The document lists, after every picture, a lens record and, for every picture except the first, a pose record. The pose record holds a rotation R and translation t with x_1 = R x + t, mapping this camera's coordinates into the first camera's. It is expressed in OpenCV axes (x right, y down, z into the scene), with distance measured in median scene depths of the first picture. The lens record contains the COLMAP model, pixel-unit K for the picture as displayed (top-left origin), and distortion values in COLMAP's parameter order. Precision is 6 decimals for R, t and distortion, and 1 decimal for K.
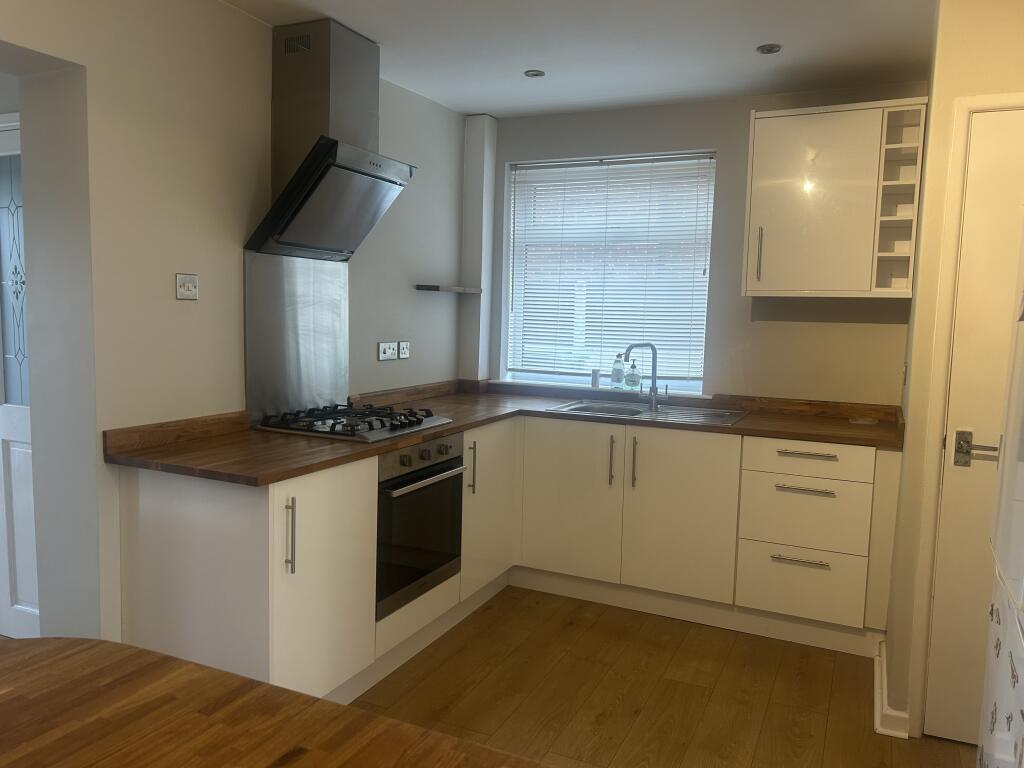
lens RADIAL K [[770.2, 0, 524.2], [0, 770.2, 396.0], [0, 0, 1]] dist [0.063588, -0.090041]
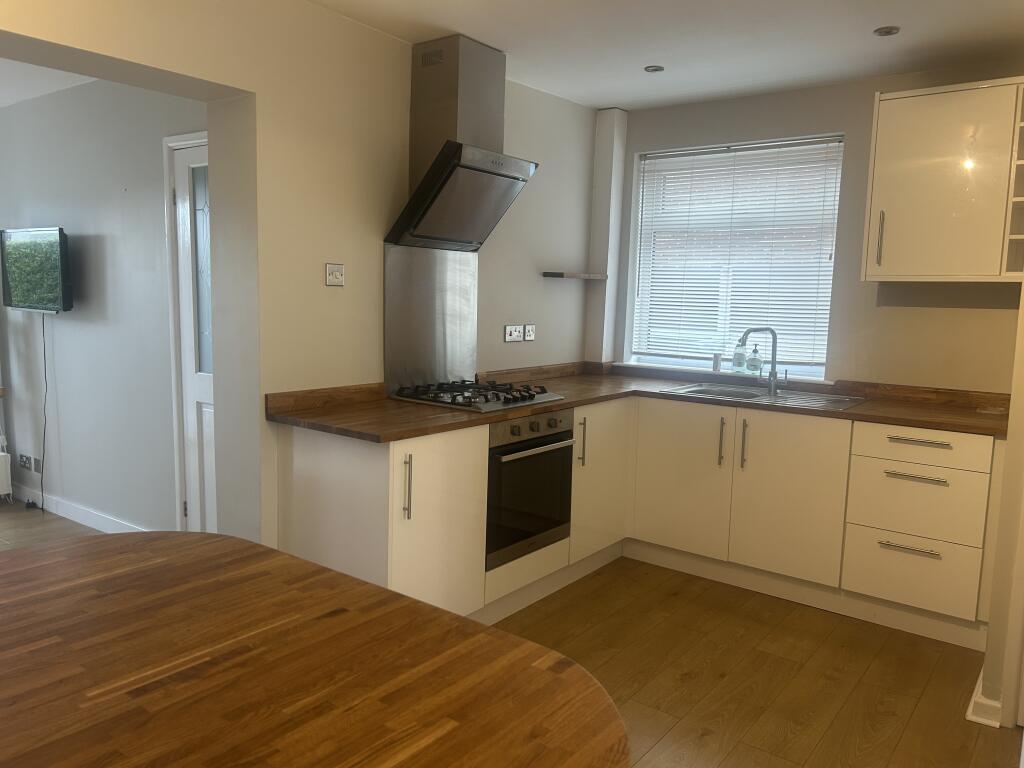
lens RADIAL K [[770.2, 0, 524.2], [0, 770.2, 396.0], [0, 0, 1]] dist [0.063588, -0.090041]
pose [[0.976915, 0.027711, -0.211823, 0.077427], [-0.024253, 0.999527, 0.018904, 0.010534], [0.212247, -0.013330, 0.977125, -0.068797]]
